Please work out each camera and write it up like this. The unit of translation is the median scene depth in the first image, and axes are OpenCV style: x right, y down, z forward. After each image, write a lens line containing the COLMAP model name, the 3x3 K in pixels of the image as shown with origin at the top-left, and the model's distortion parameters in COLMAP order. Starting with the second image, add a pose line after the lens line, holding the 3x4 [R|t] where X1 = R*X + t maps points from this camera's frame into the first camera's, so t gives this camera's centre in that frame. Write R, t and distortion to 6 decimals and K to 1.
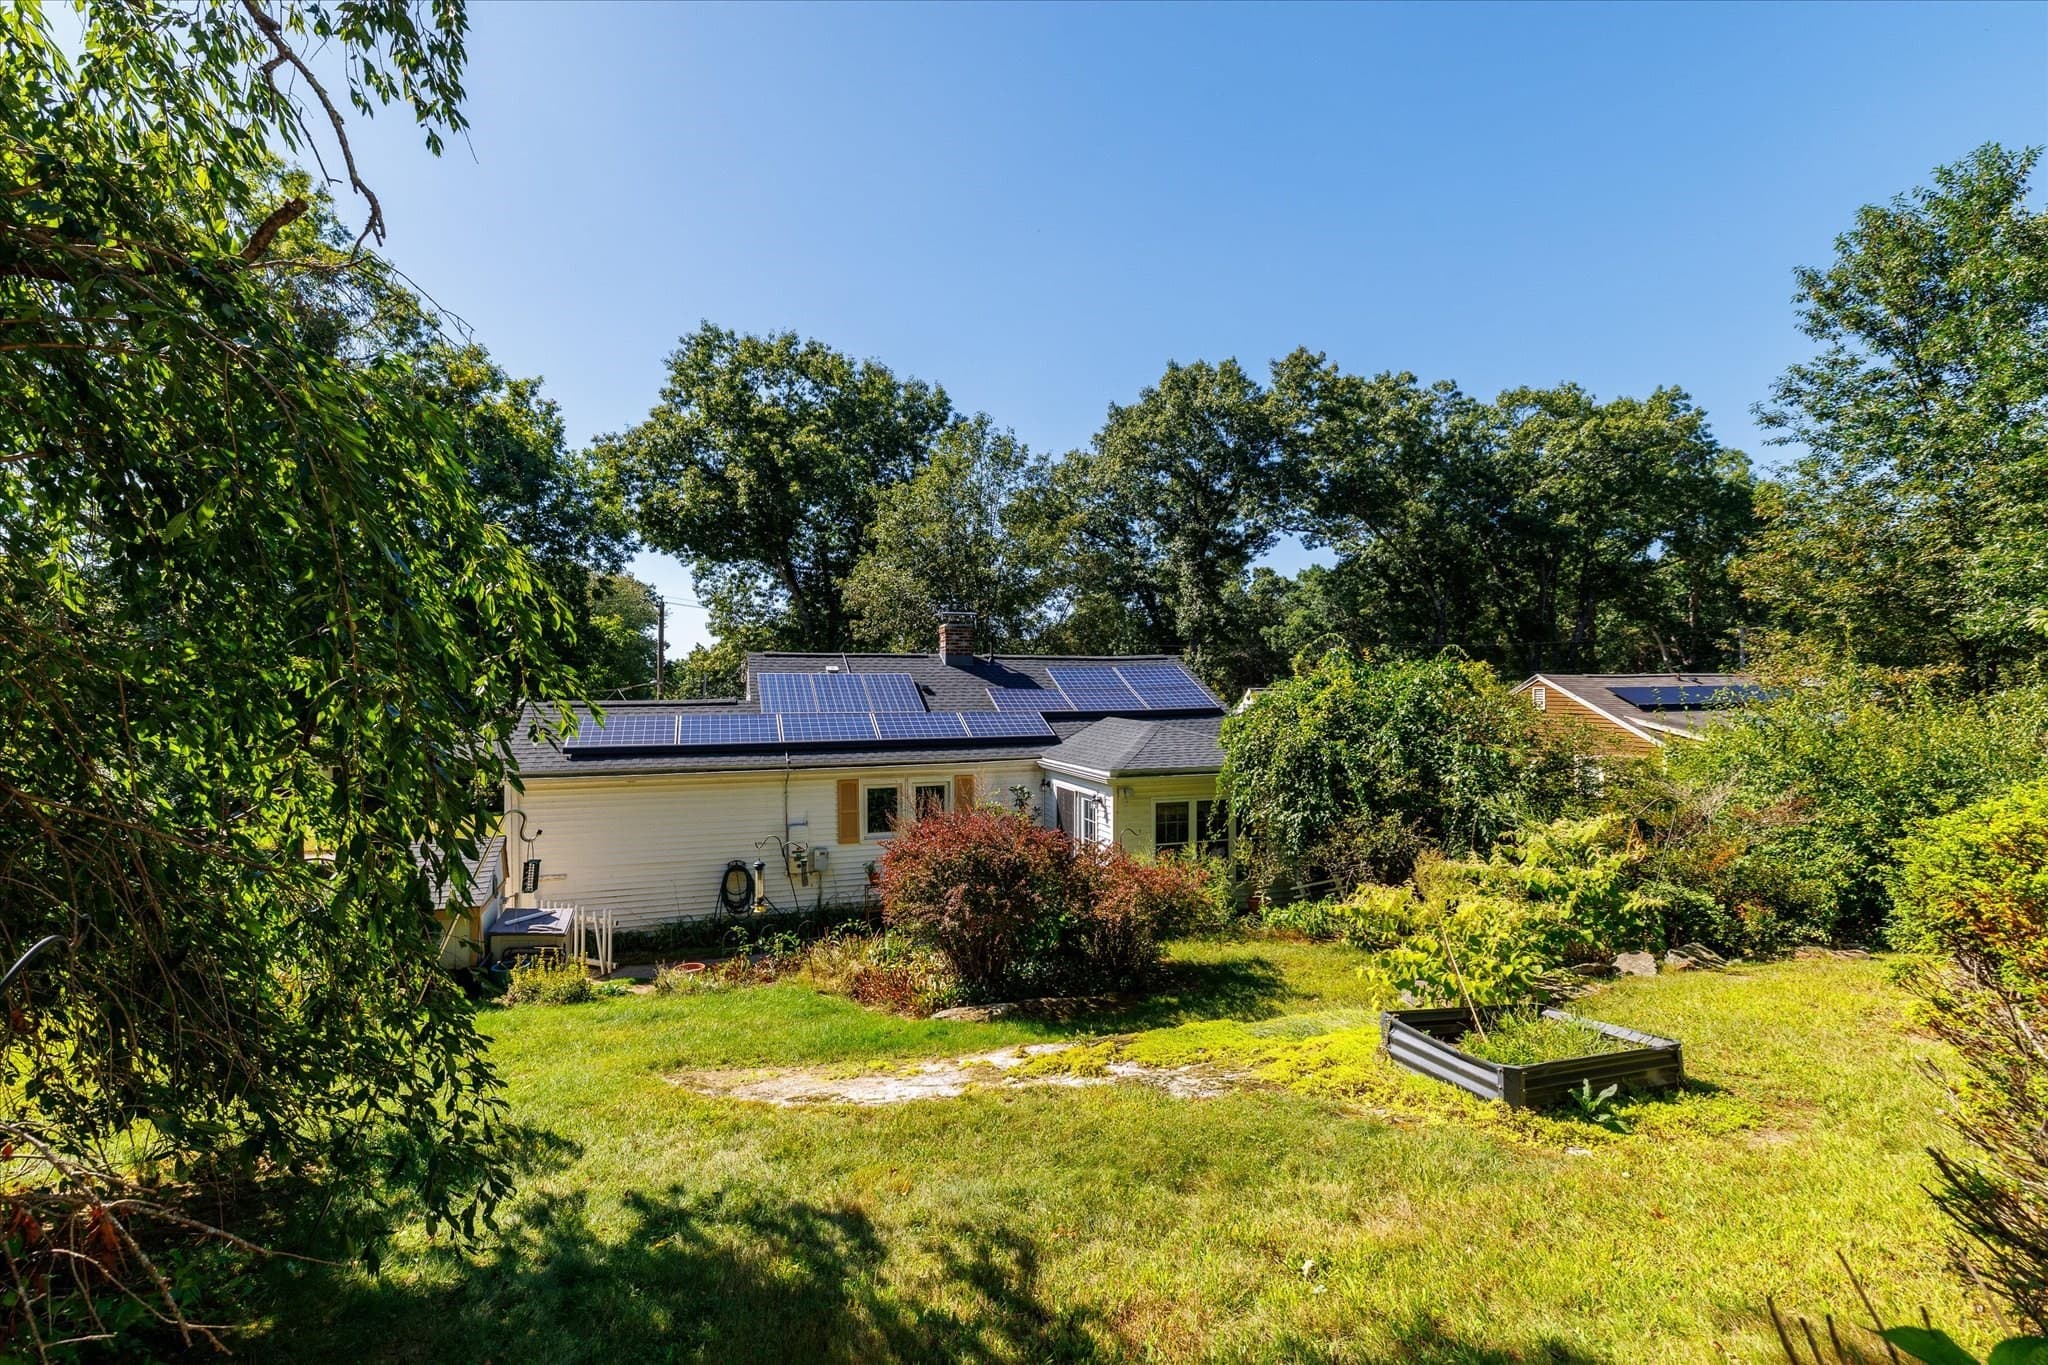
lens RADIAL K [[864.5, 0, 1019.1], [0, 864.5, 687.6], [0, 0, 1]] dist [0.000804, -0.000248]
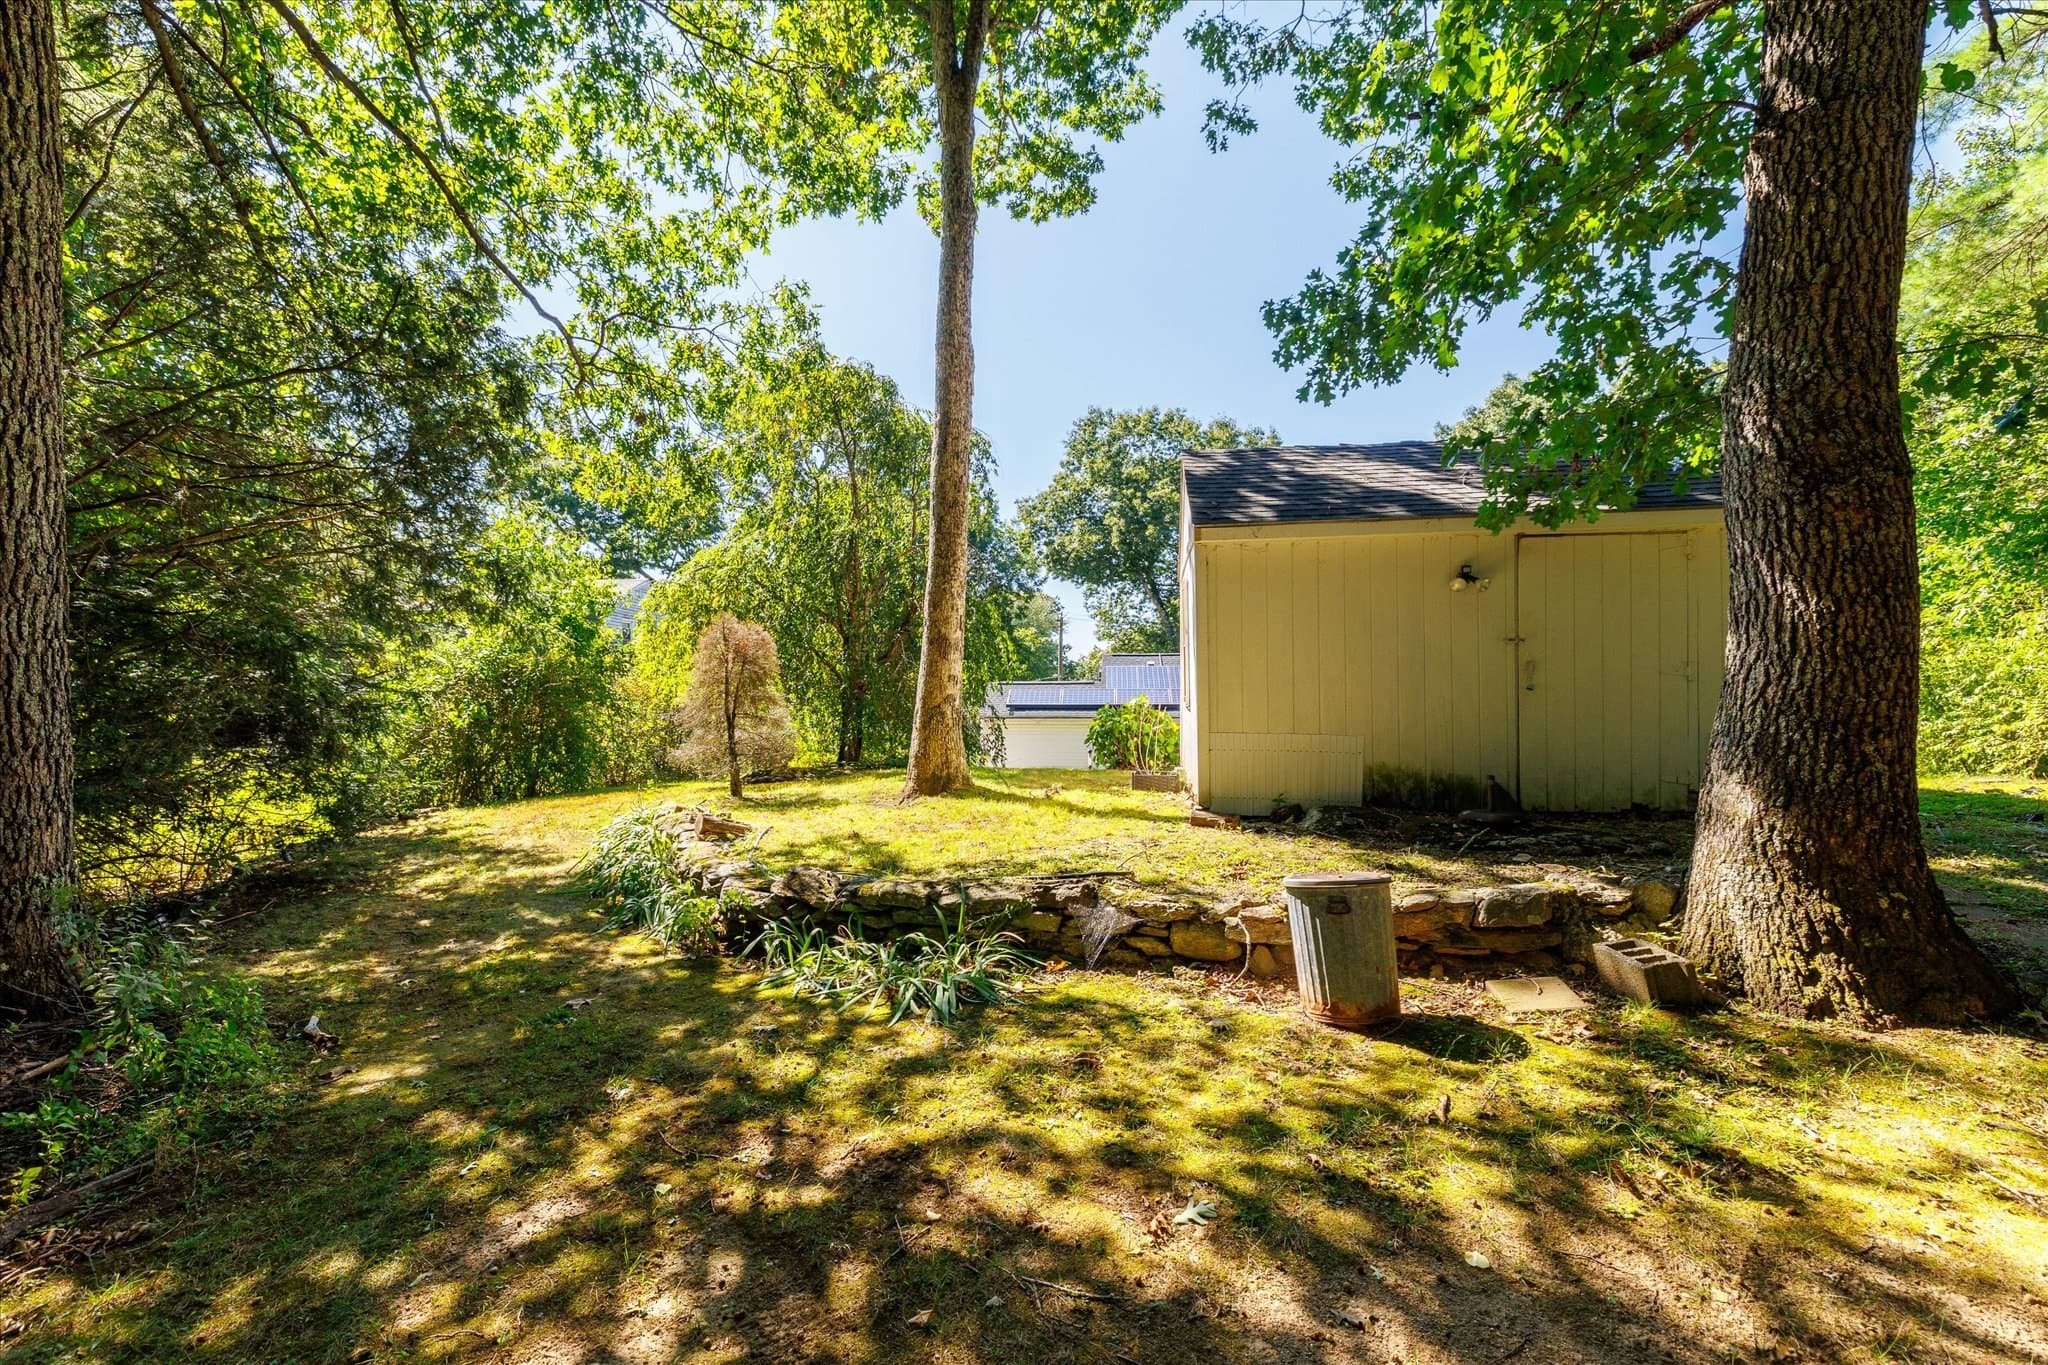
lens RADIAL K [[864.5, 0, 1024.1], [0, 864.5, 682.5], [0, 0, 1]] dist [0.000804, -0.000248]
pose [[0.903457, 0.002145, -0.428674, 0.118473], [-0.004058, 0.999985, -0.003550, 0.008812], [0.428660, 0.004947, 0.903452, -0.253507]]
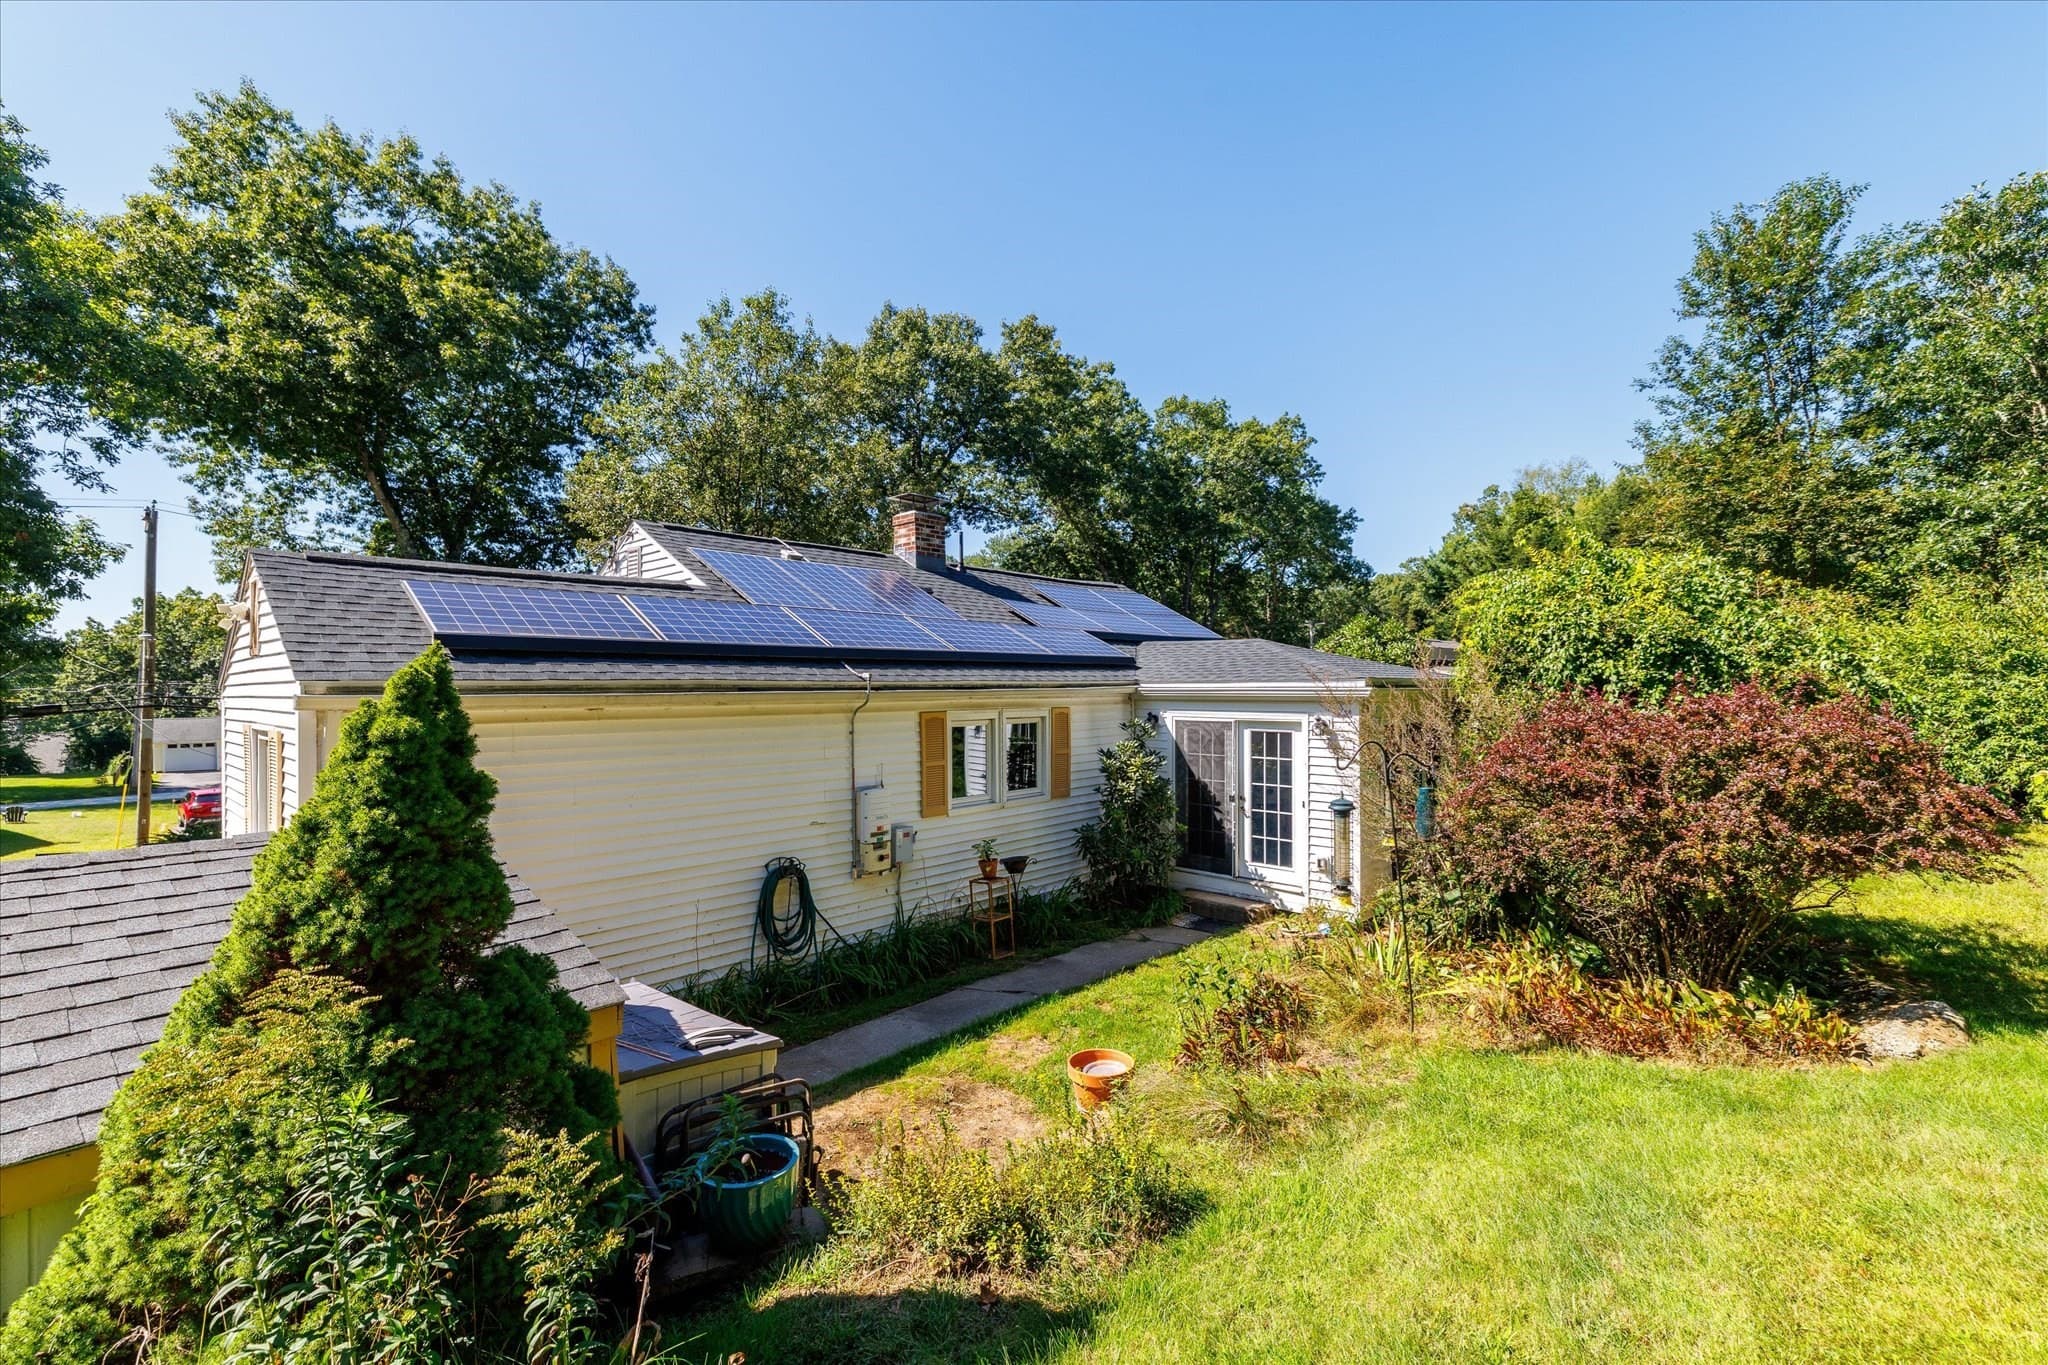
lens RADIAL K [[864.5, 0, 1020.5], [0, 864.5, 685.0], [0, 0, 1]] dist [0.000804, -0.000248]
pose [[0.882412, 0.001004, 0.470476, -0.156723], [0.001382, 0.999988, -0.004726, 0.032780], [-0.470475, 0.004821, 0.882400, 0.156185]]
